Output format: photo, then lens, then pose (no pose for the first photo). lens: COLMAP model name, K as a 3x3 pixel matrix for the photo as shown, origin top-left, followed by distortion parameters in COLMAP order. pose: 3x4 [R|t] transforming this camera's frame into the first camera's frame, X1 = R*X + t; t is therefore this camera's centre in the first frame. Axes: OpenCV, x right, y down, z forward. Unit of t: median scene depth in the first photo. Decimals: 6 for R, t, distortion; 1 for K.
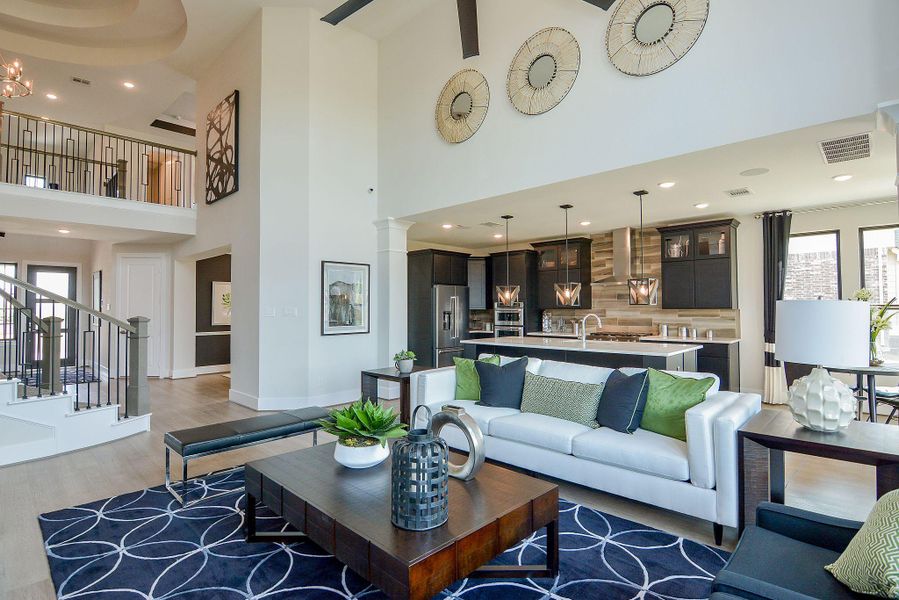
lens RADIAL K [[437.5, 0, 451.7], [0, 437.5, 298.4], [0, 0, 1]] dist [-0.015017, -0.003811]
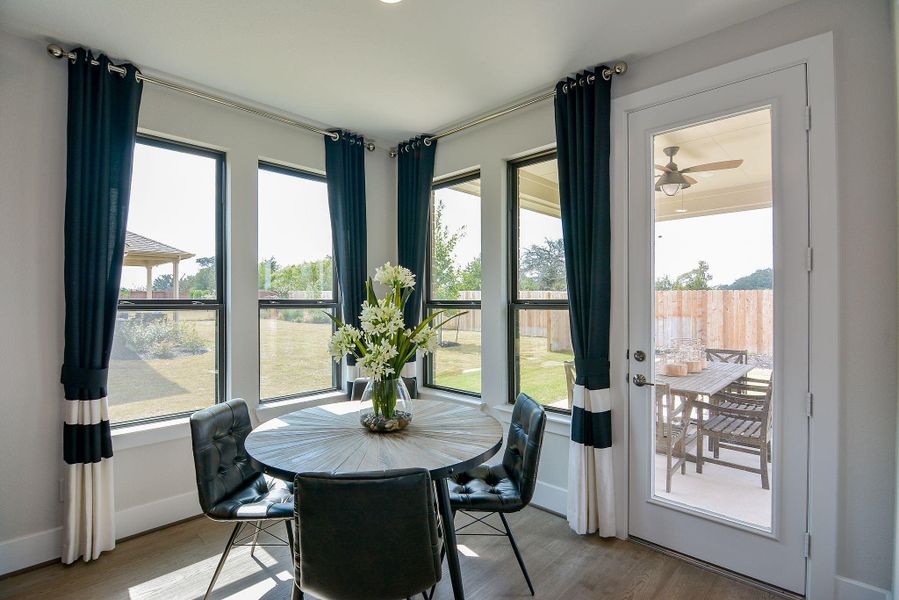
lens RADIAL K [[437.5, 0, 445.3], [0, 437.5, 299.7], [0, 0, 1]] dist [-0.015017, -0.003811]
pose [[0.002923, 0.013663, 0.999902, 0.300441], [-0.019721, 0.999713, -0.013603, 0.014059], [-0.999801, -0.019679, 0.003192, 0.571196]]
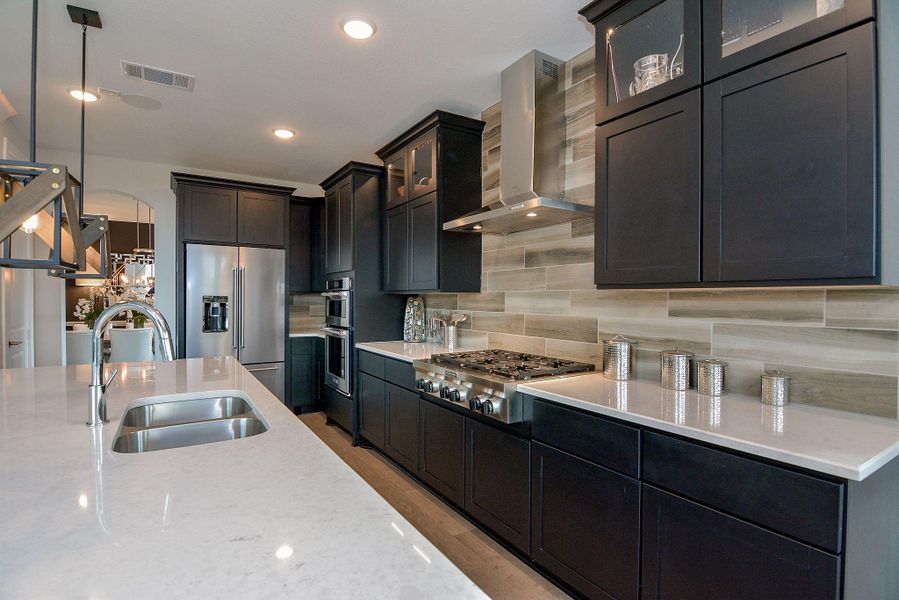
lens RADIAL K [[437.5, 0, 443.0], [0, 437.5, 302.1], [0, 0, 1]] dist [-0.015017, -0.003811]
pose [[0.969130, 0.011089, -0.246301, 0.425482], [-0.003598, 0.999518, 0.030844, 0.022961], [0.246524, -0.029006, 0.968703, 0.647812]]
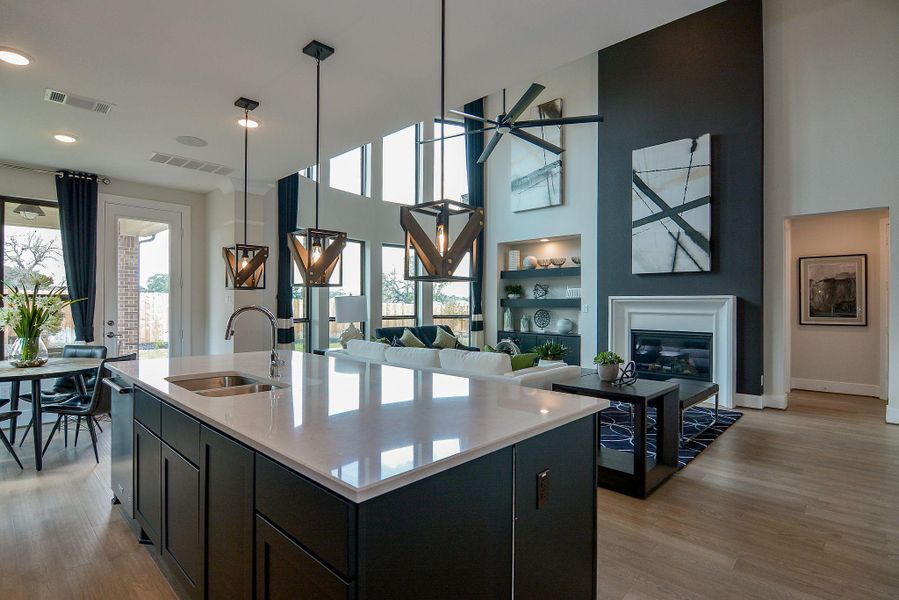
lens RADIAL K [[437.5, 0, 443.2], [0, 437.5, 305.2], [0, 0, 1]] dist [-0.015017, -0.003811]
pose [[-0.999858, 0.000470, -0.016830, 0.122484], [0.000644, 0.999946, -0.010376, 0.029238], [0.016824, -0.010385, -0.999805, 1.114948]]
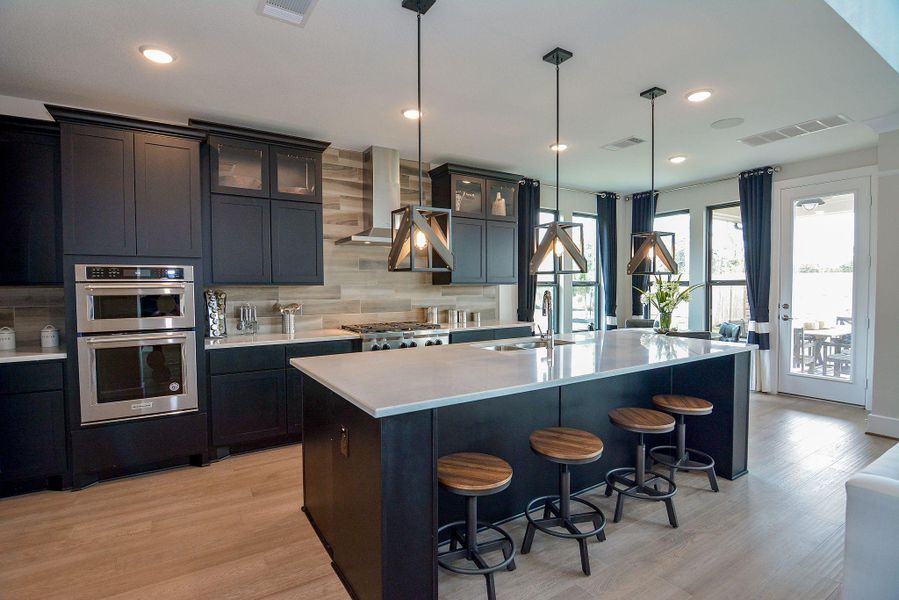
lens RADIAL K [[437.5, 0, 444.2], [0, 437.5, 302.7], [0, 0, 1]] dist [-0.015017, -0.003811]
pose [[0.242183, -0.027348, 0.969845, -0.173829], [-0.013275, 0.999416, 0.031497, 0.029407], [-0.970140, -0.020503, 0.241678, 0.787635]]
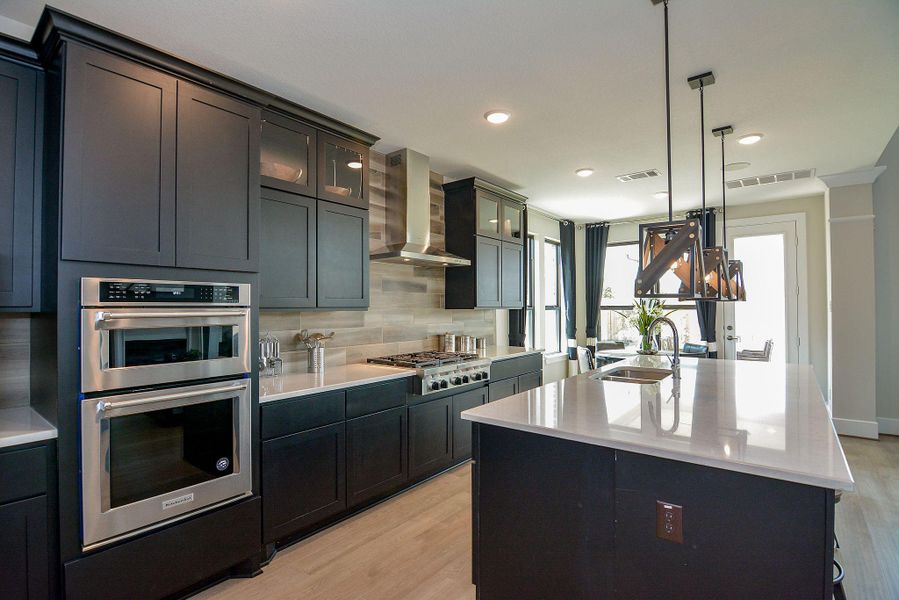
lens RADIAL K [[437.5, 0, 445.9], [0, 437.5, 302.8], [0, 0, 1]] dist [-0.015017, -0.003811]
pose [[-0.091570, 0.020770, 0.995582, -0.125957], [-0.013196, 0.999669, -0.022069, 0.027805], [-0.995711, -0.015159, -0.091266, 1.026038]]
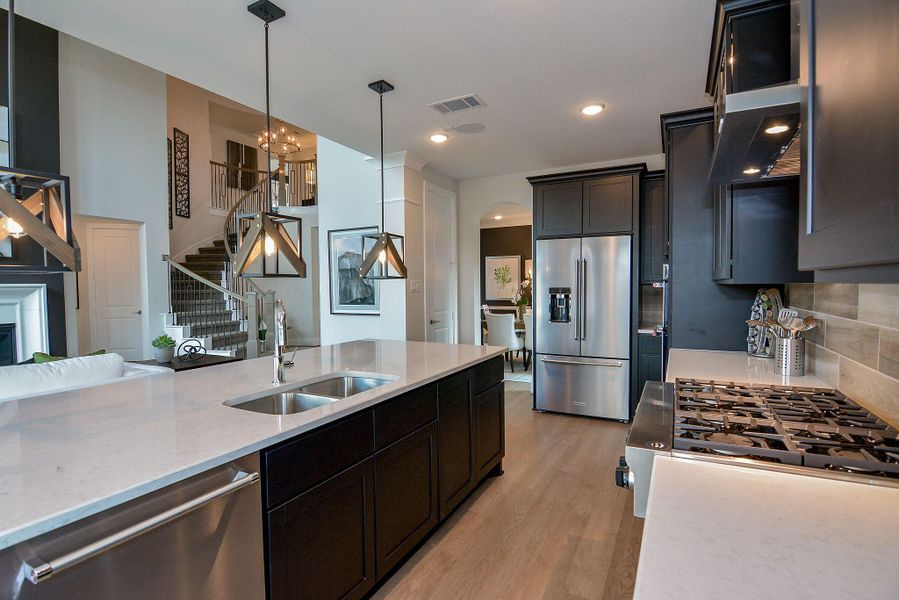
lens RADIAL K [[437.5, 0, 447.0], [0, 437.5, 303.0], [0, 0, 1]] dist [-0.015017, -0.003811]
pose [[0.271981, 0.039658, -0.961485, 0.529569], [0.027456, 0.998424, 0.048948, 0.020806], [0.961911, -0.039711, 0.270463, 0.818943]]
